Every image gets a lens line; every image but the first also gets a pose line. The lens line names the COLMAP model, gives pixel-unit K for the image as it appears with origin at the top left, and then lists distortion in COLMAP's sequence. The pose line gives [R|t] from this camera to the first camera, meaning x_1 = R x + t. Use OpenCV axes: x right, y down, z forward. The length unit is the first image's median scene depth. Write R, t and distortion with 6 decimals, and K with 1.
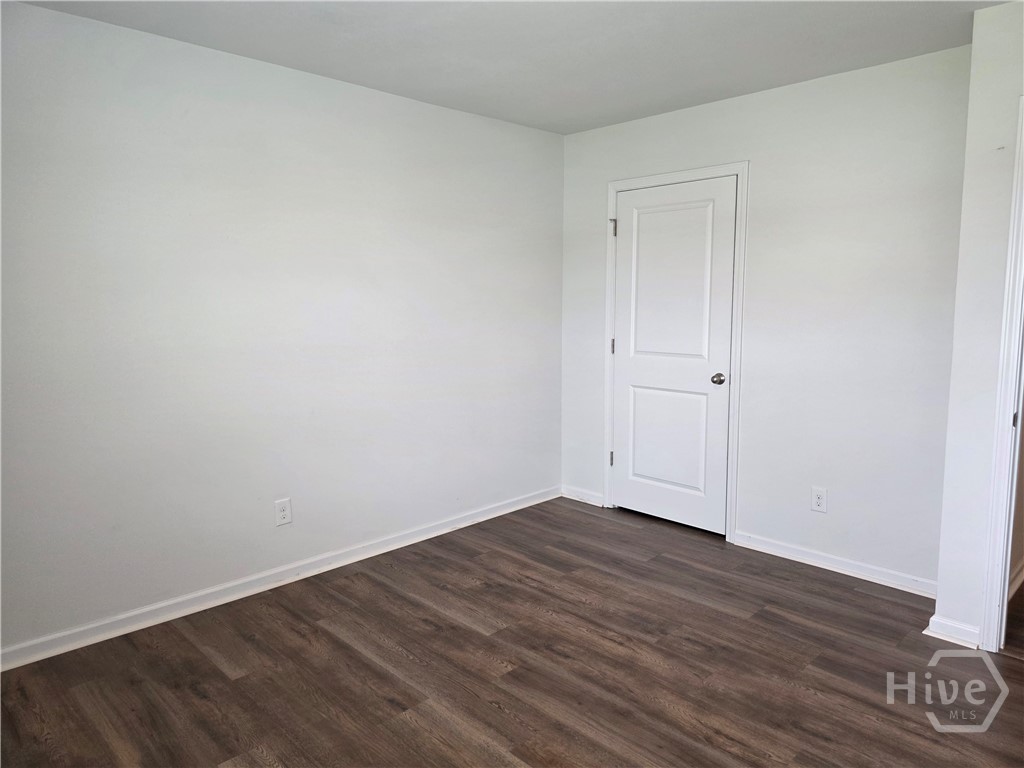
lens RADIAL K [[688.9, 0, 515.6], [0, 688.9, 381.1], [0, 0, 1]] dist [0.015785, -0.017376]
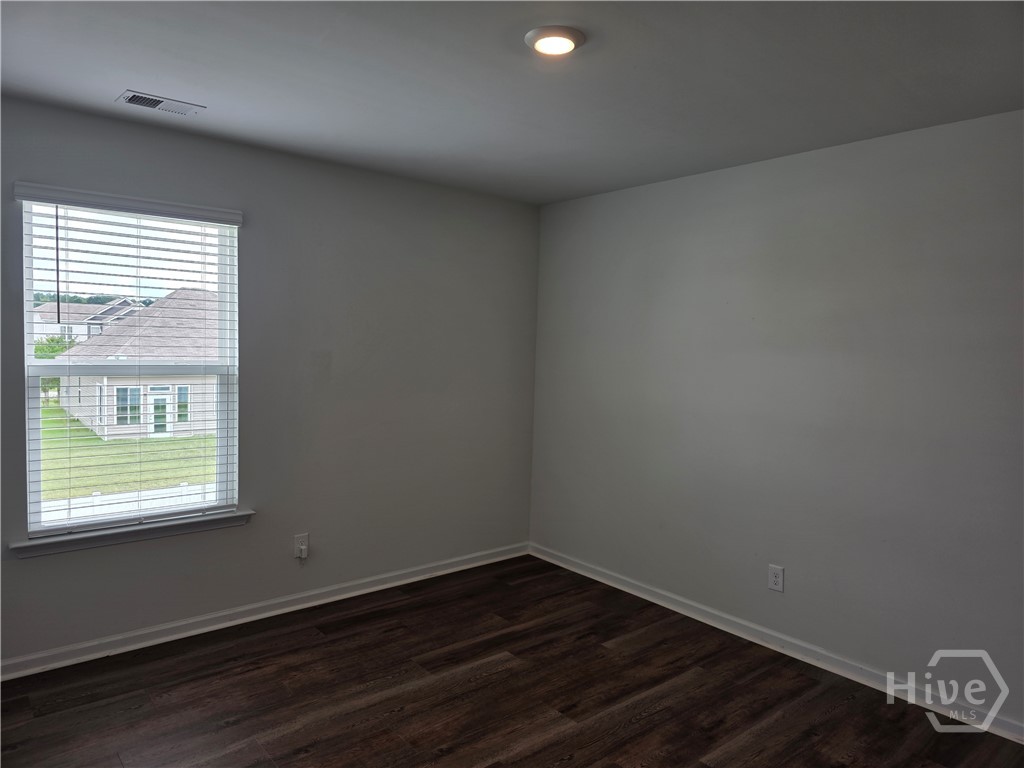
lens RADIAL K [[688.9, 0, 510.4], [0, 688.9, 381.0], [0, 0, 1]] dist [0.015785, -0.017376]
pose [[-0.081722, 0.065503, -0.994500, 0.851072], [-0.150868, 0.985526, 0.077310, -0.146472], [0.985170, 0.156356, -0.070657, 0.766606]]
